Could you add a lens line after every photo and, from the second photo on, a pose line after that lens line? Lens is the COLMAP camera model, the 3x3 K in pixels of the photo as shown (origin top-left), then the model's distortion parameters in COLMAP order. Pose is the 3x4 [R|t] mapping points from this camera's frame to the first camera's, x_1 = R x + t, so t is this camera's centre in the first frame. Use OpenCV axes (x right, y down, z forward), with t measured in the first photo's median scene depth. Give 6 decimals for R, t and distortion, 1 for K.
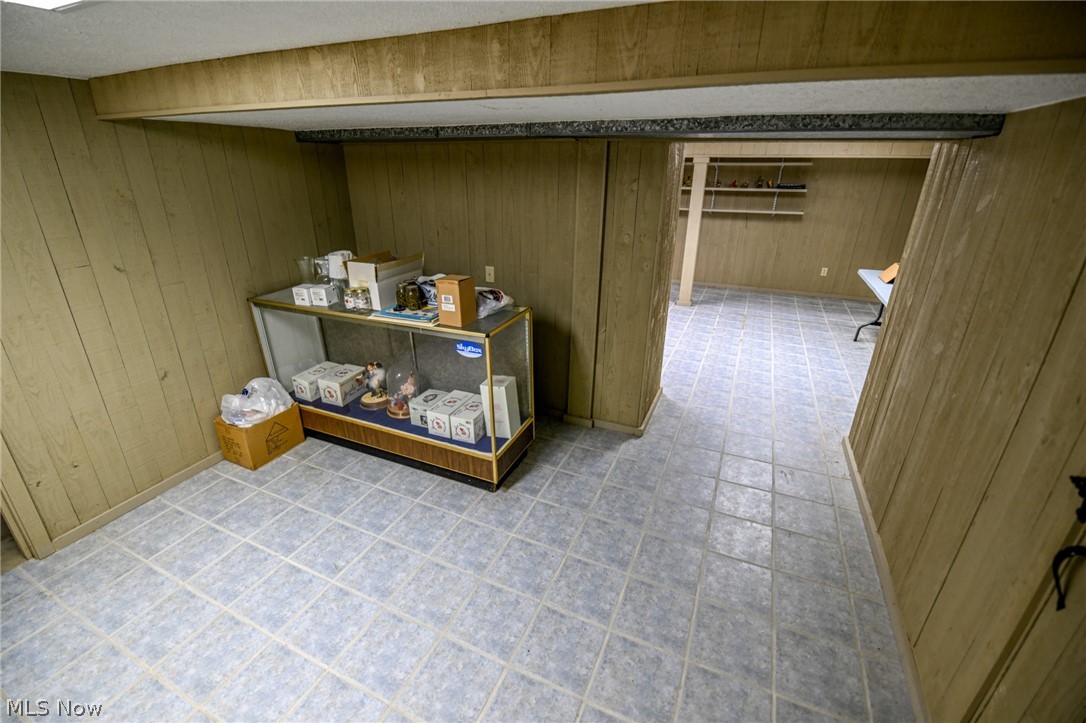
lens RADIAL K [[470.6, 0, 532.4], [0, 470.6, 356.7], [0, 0, 1]] dist [-0.005270, -0.007093]
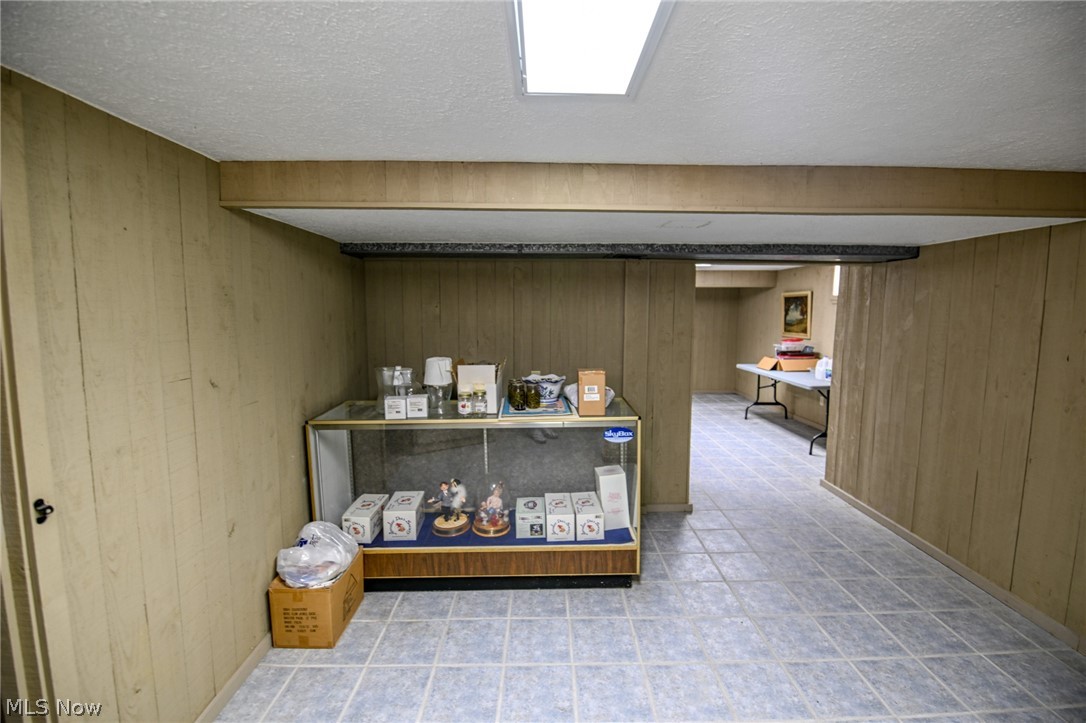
lens RADIAL K [[470.6, 0, 543.9], [0, 470.6, 354.0], [0, 0, 1]] dist [-0.005270, -0.007093]
pose [[0.903315, -0.045618, 0.426546, -0.636273], [0.164013, 0.955512, -0.245148, 0.037153], [-0.396386, 0.291404, 0.870610, 0.091105]]
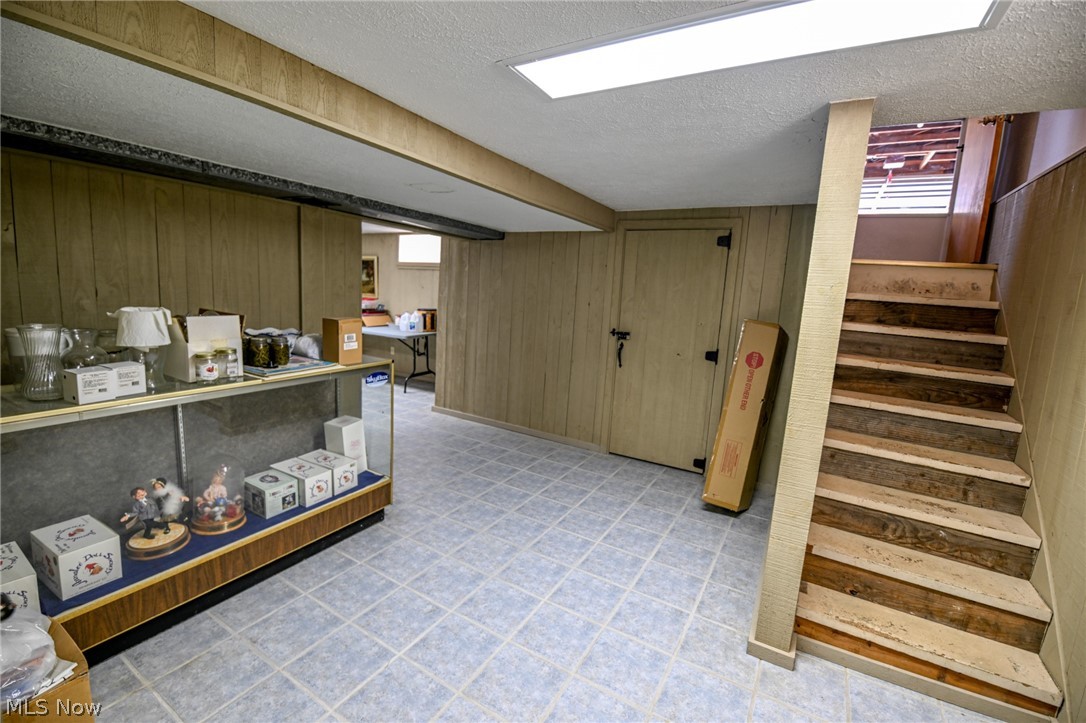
lens RADIAL K [[470.6, 0, 540.2], [0, 470.6, 359.0], [0, 0, 1]] dist [-0.005270, -0.007093]
pose [[0.092901, -0.144529, 0.985130, -1.032260], [0.321383, 0.940803, 0.107719, -0.048842], [-0.942381, 0.306596, 0.133851, 0.423146]]
